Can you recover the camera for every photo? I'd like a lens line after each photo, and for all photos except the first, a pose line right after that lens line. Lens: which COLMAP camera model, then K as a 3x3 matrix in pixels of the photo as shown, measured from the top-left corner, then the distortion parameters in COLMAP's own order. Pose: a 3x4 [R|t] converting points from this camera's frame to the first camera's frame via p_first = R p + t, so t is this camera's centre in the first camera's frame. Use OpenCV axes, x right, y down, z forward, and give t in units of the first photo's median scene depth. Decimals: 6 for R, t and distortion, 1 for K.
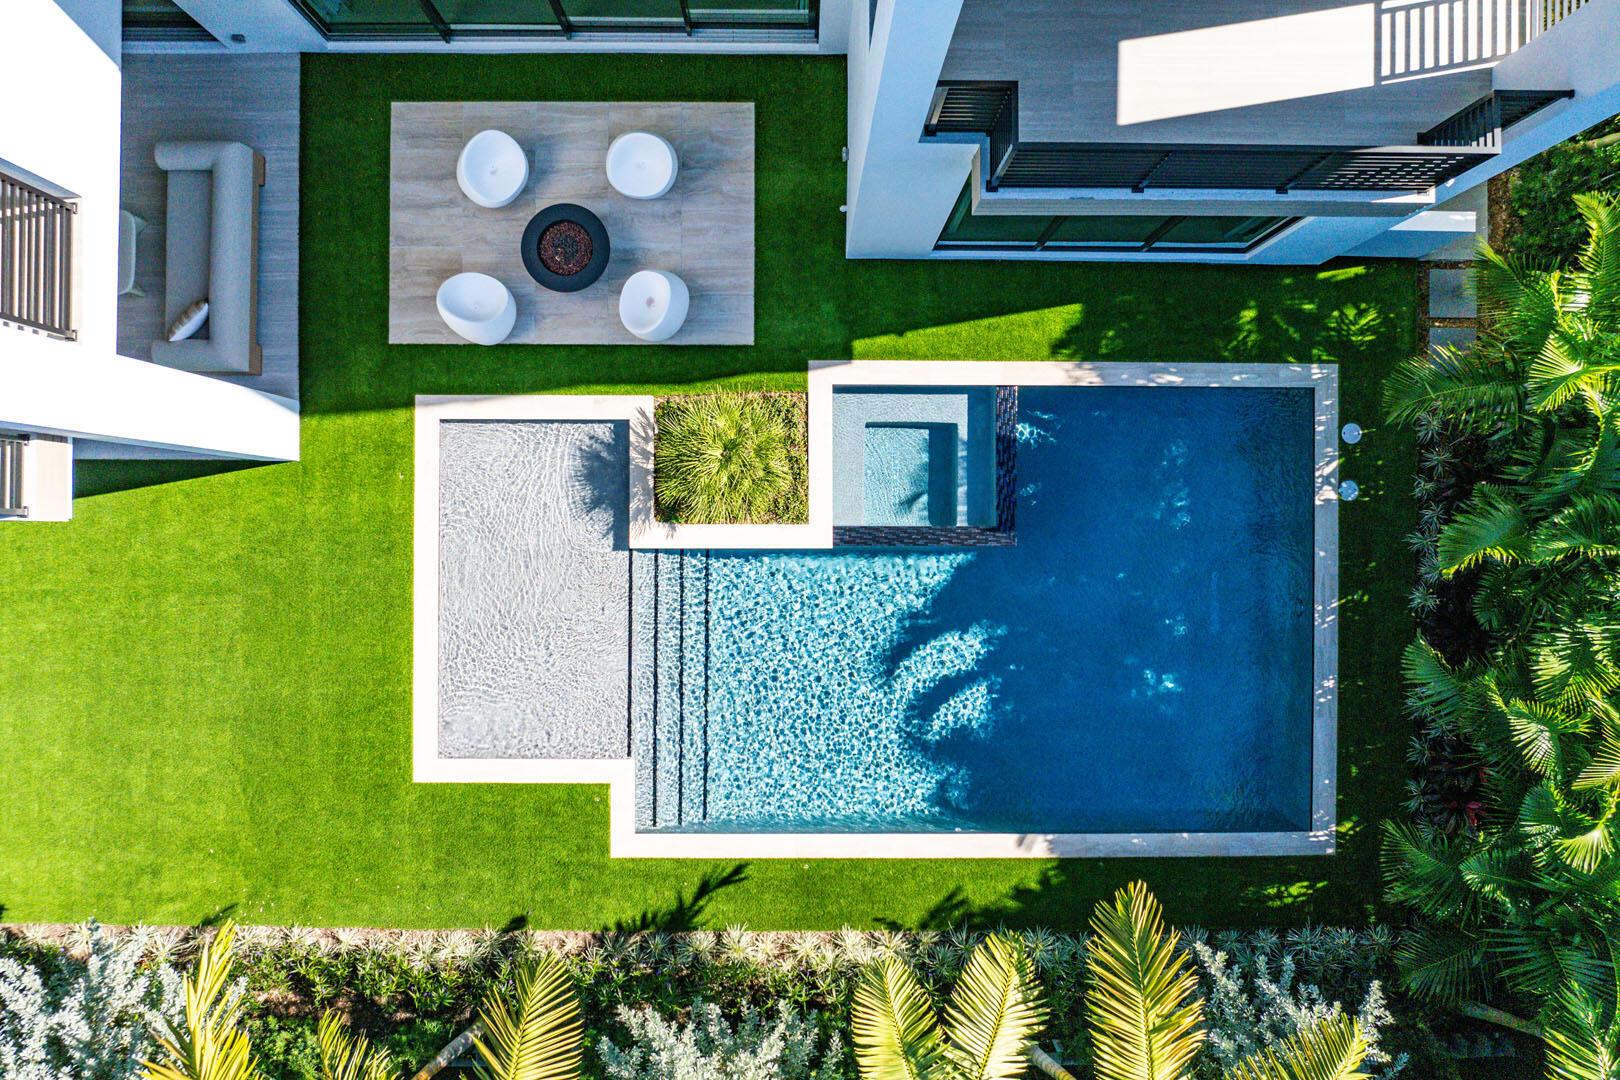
lens RADIAL K [[1149.1, 0, 809.4], [0, 1149.1, 506.3], [0, 0, 1]] dist [-0.034725, -0.000012]
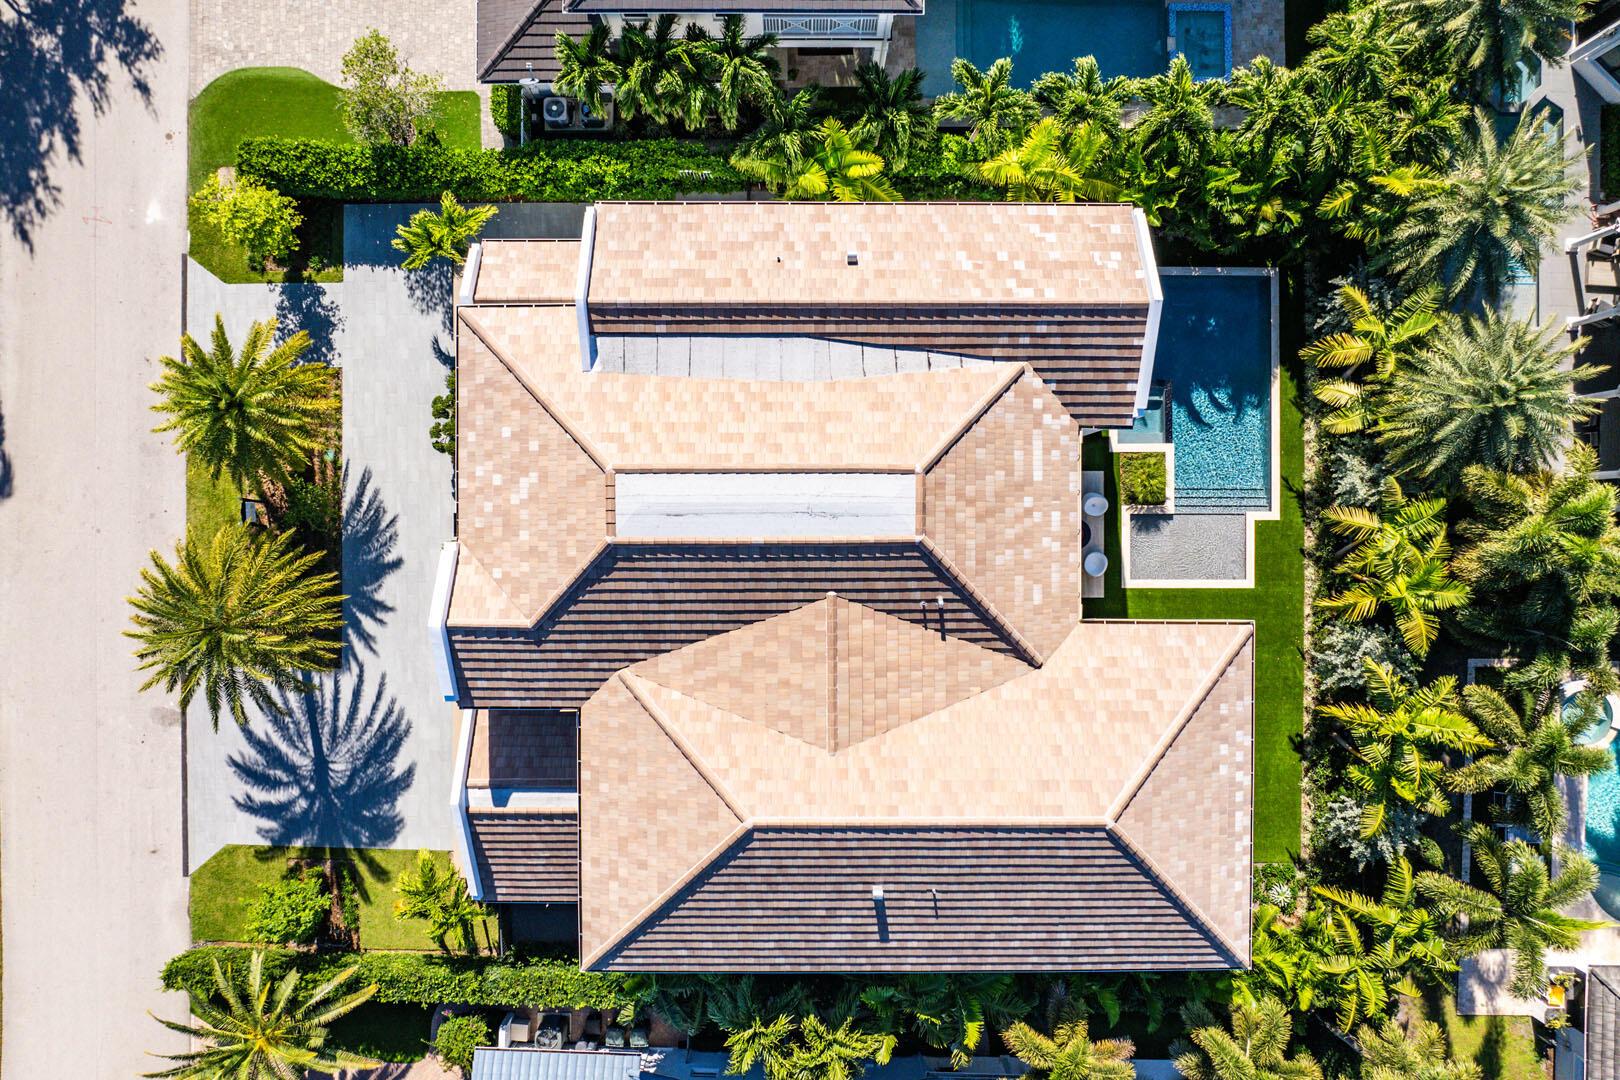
lens RADIAL K [[1149.1, 0, 809.4], [0, 1149.1, 506.3], [0, 0, 1]] dist [-0.034725, -0.000012]
pose [[-0.005639, -0.999970, -0.005264, -0.116753], [0.999974, -0.005663, 0.004478, -0.899021], [-0.004508, -0.005239, 0.999976, -1.891952]]
